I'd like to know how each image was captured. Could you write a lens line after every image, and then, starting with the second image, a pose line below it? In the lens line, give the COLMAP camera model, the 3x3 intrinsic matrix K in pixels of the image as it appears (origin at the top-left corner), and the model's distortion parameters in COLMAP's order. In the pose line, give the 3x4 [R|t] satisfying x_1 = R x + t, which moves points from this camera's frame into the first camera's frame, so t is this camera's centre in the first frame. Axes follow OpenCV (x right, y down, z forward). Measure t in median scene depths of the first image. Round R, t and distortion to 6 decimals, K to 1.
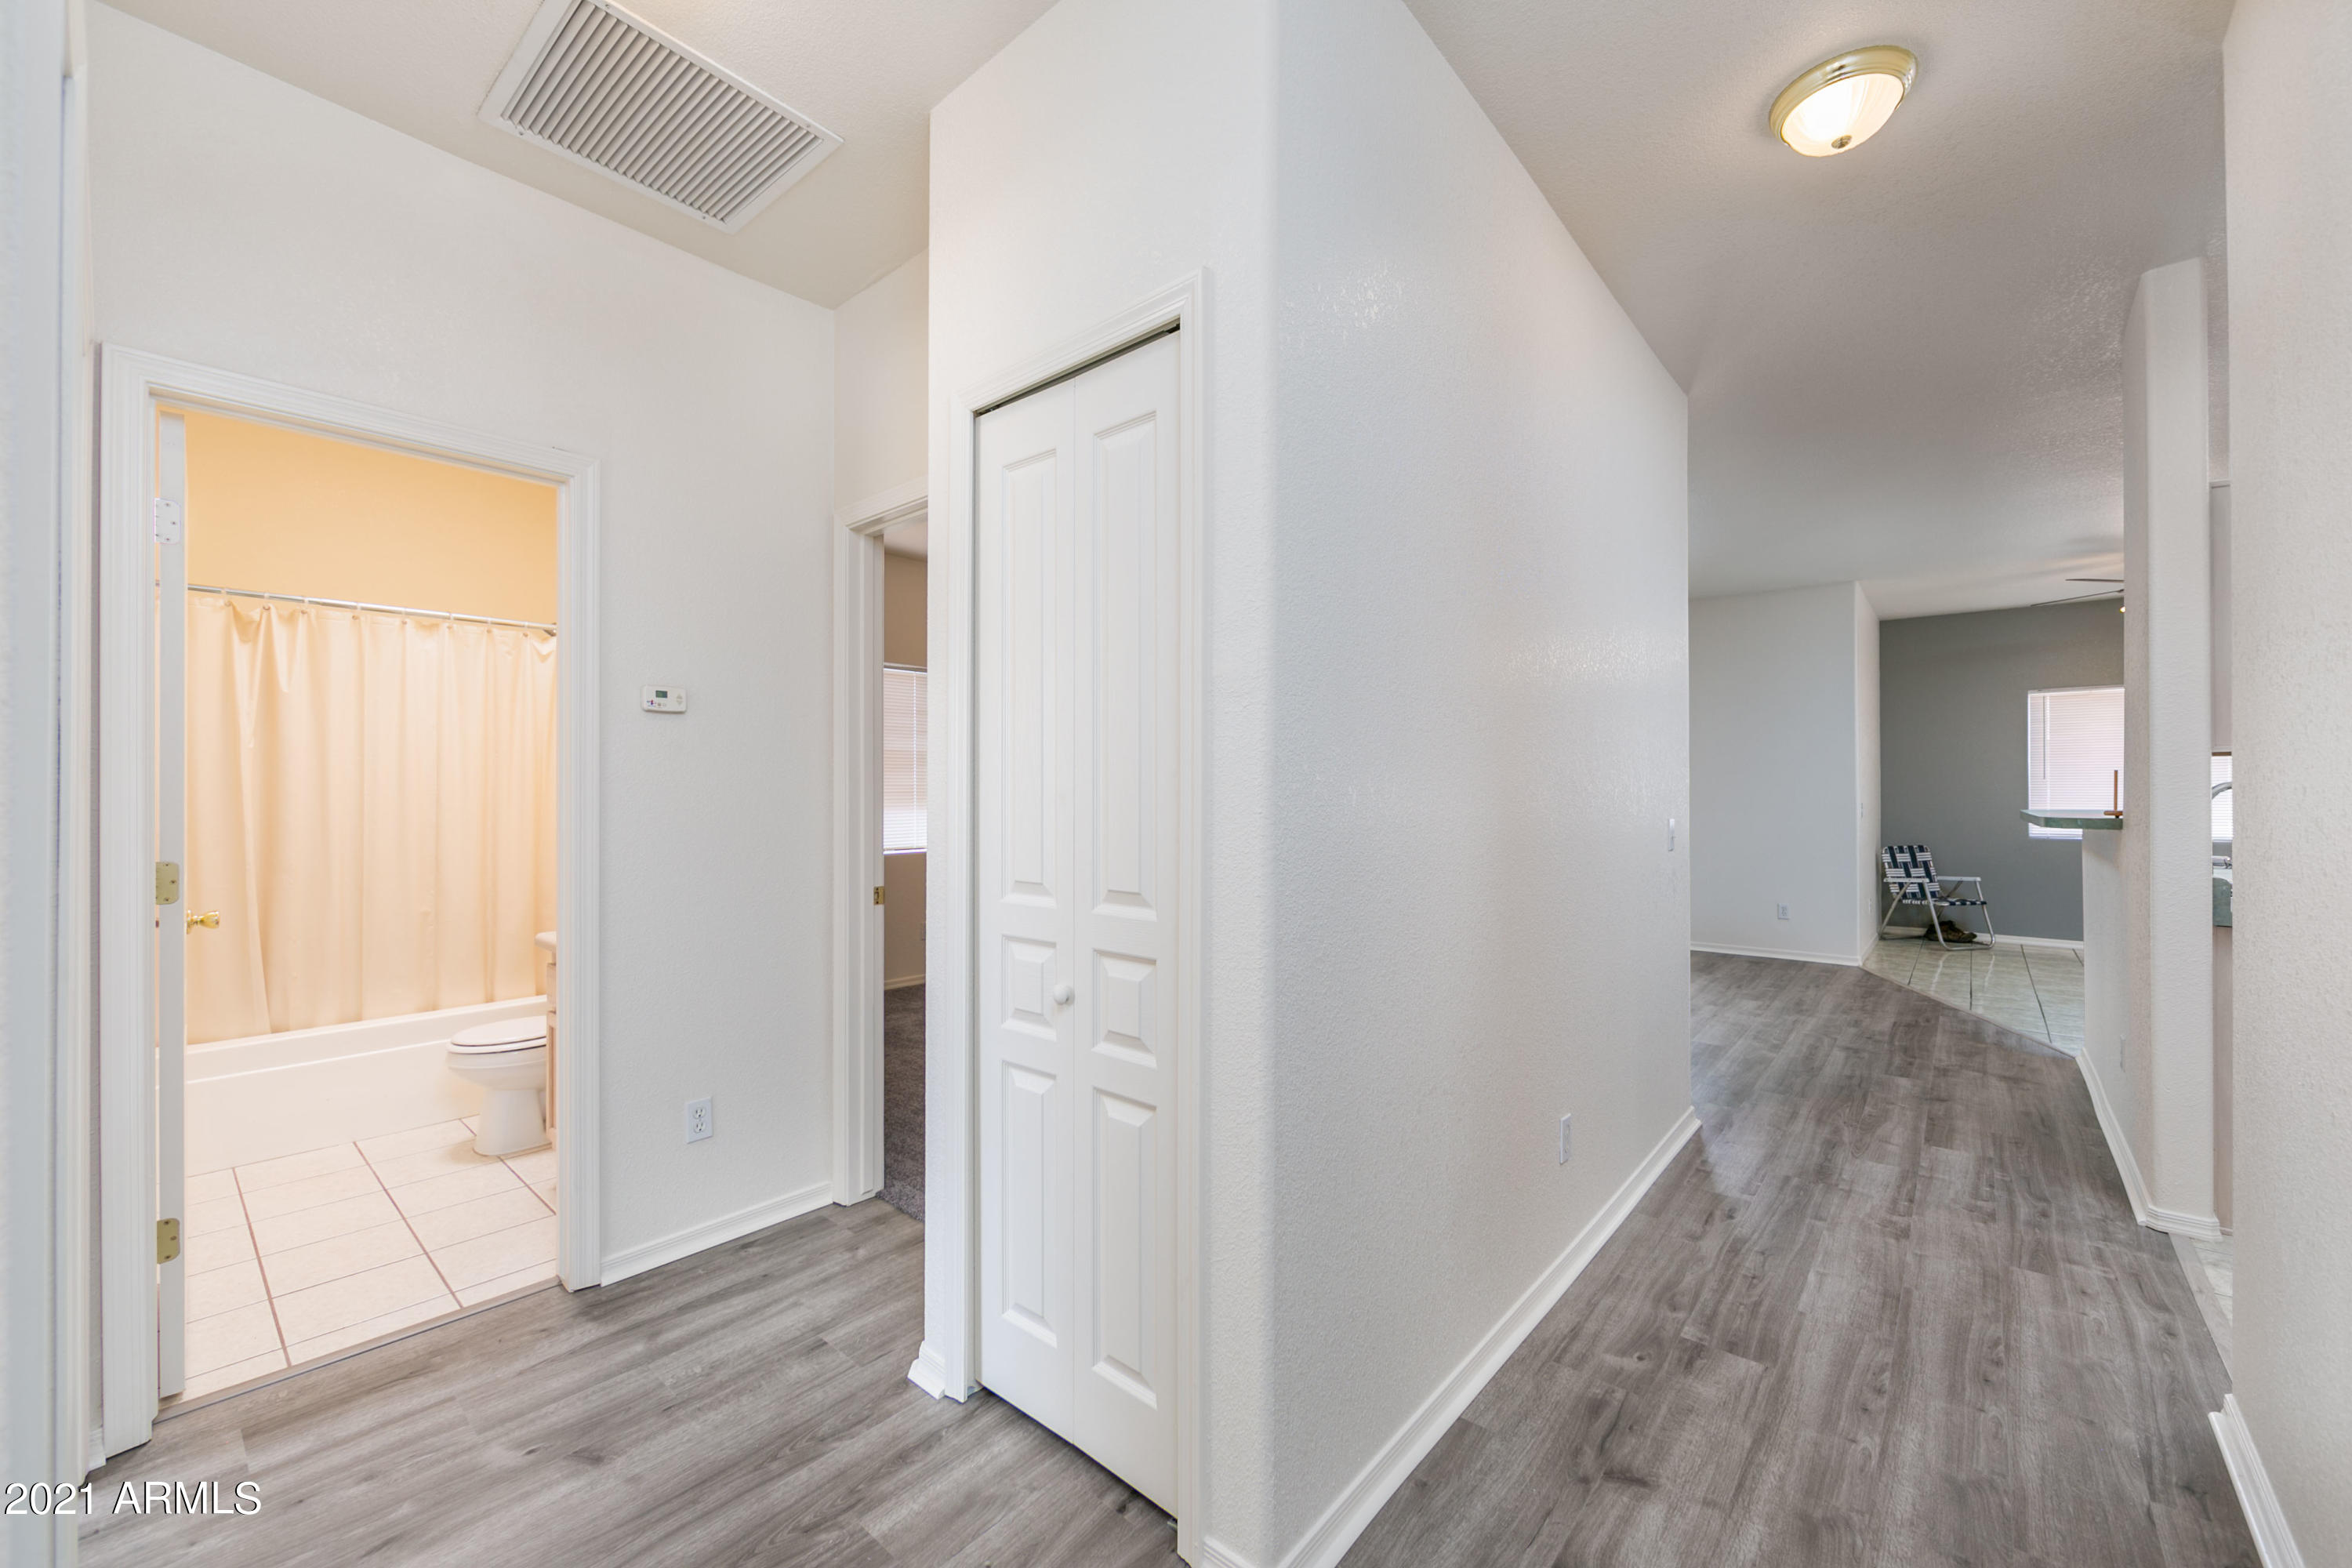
lens RADIAL K [[920.4, 0, 1166.0], [0, 920.4, 786.6], [0, 0, 1]] dist [0.001294, 0.000250]
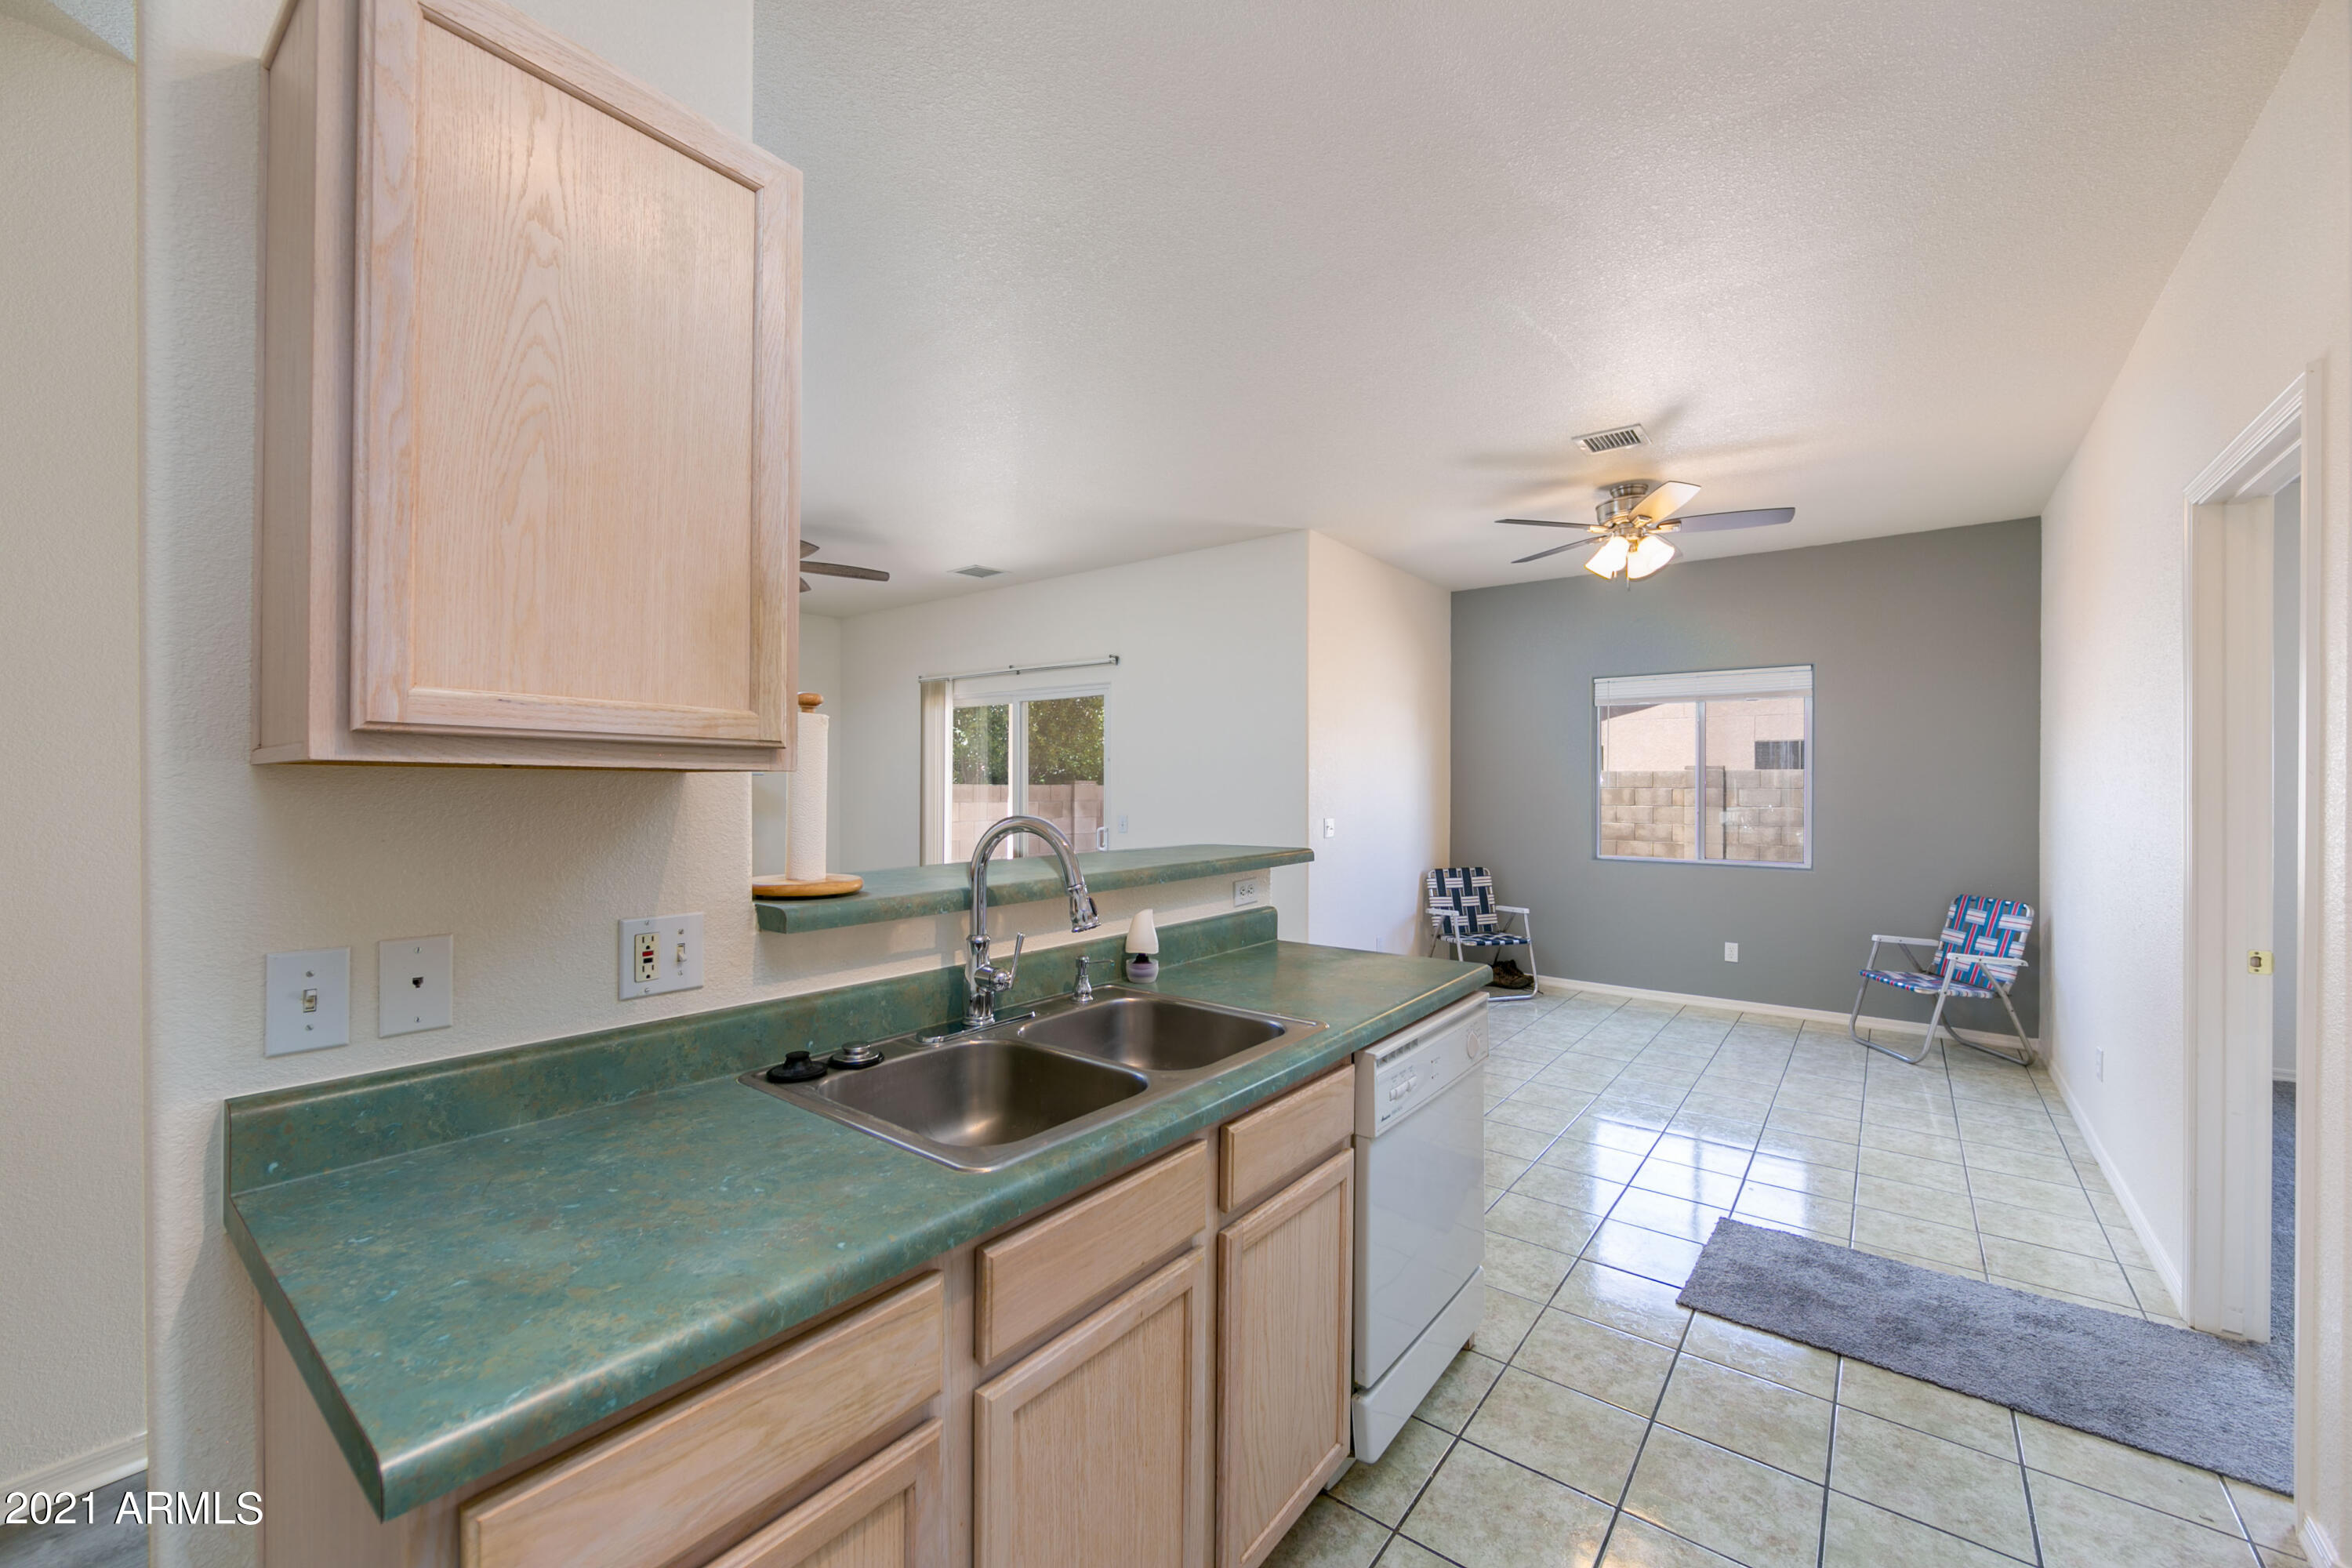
lens RADIAL K [[920.4, 0, 1177.3], [0, 920.4, 782.4], [0, 0, 1]] dist [0.001294, 0.000250]
pose [[0.998790, 0.003341, 0.049071, 0.531762], [-0.003399, 0.999994, 0.001086, -0.011183], [-0.049067, -0.001252, 0.998795, 0.212344]]
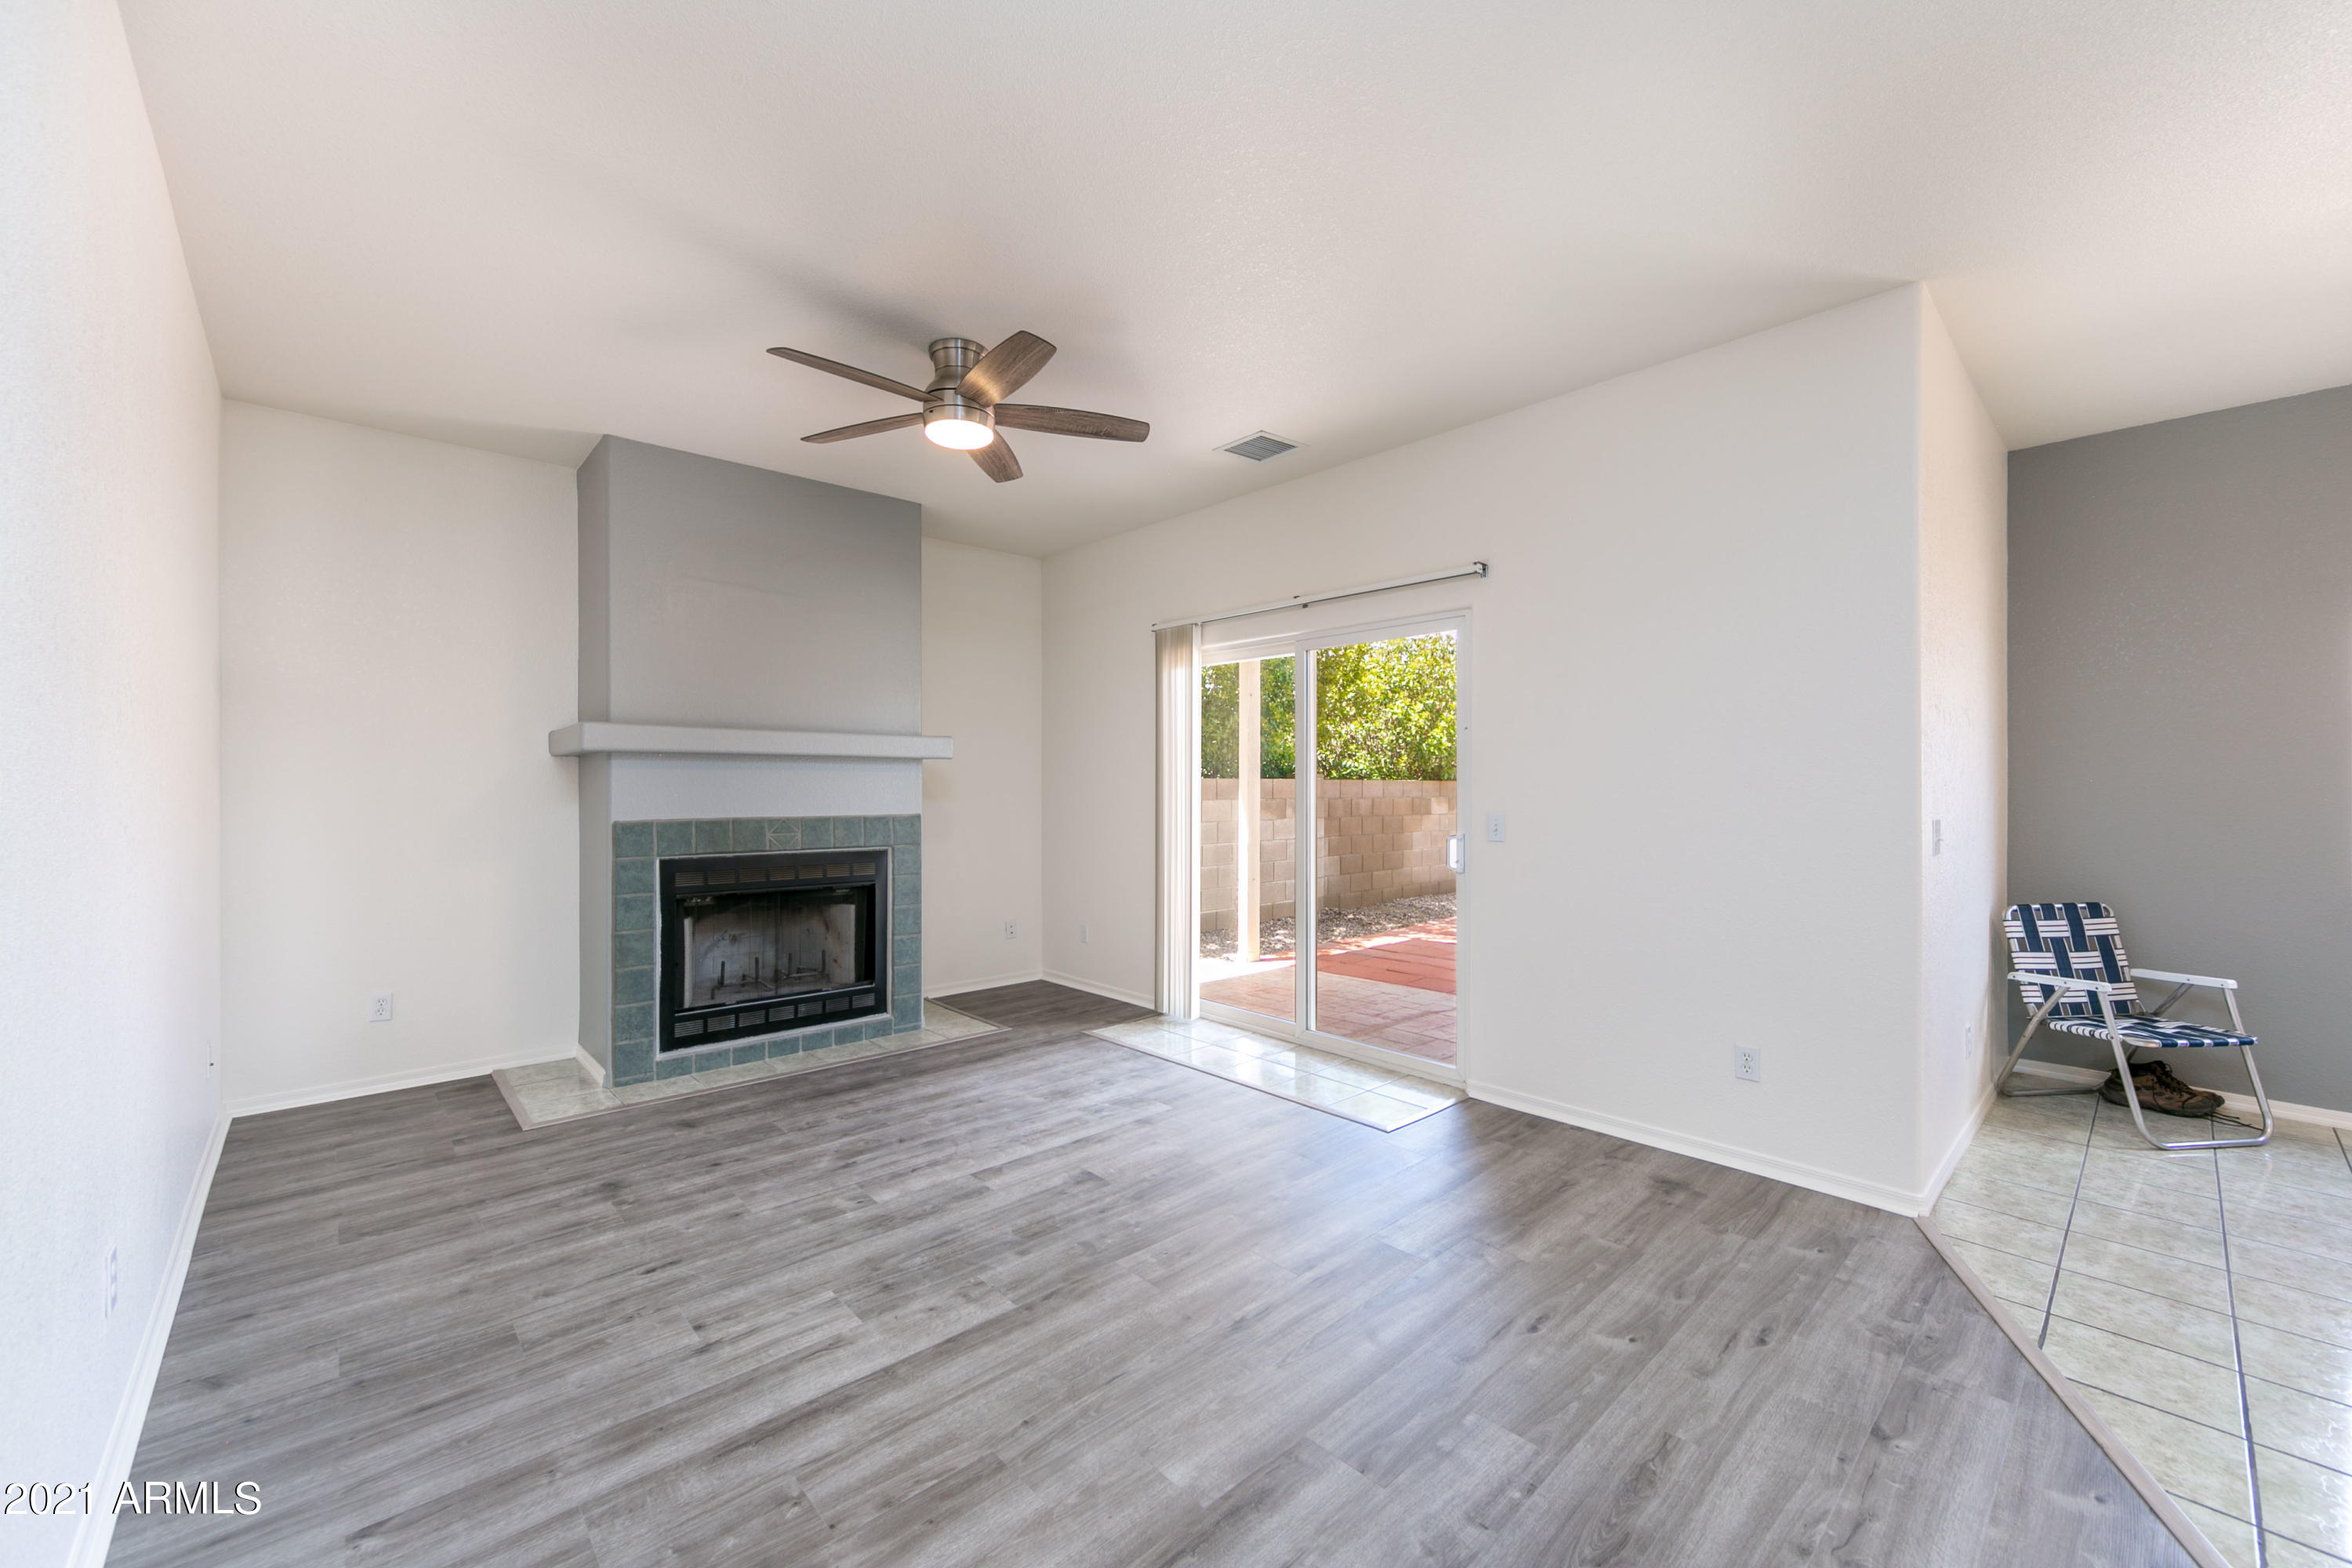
lens RADIAL K [[920.4, 0, 1165.2], [0, 920.4, 794.5], [0, 0, 1]] dist [0.001294, 0.000250]
pose [[0.994340, 0.000332, -0.106246, 0.400426], [0.000097, 0.999992, 0.004032, 0.005045], [0.106247, -0.004019, 0.994332, 0.484701]]
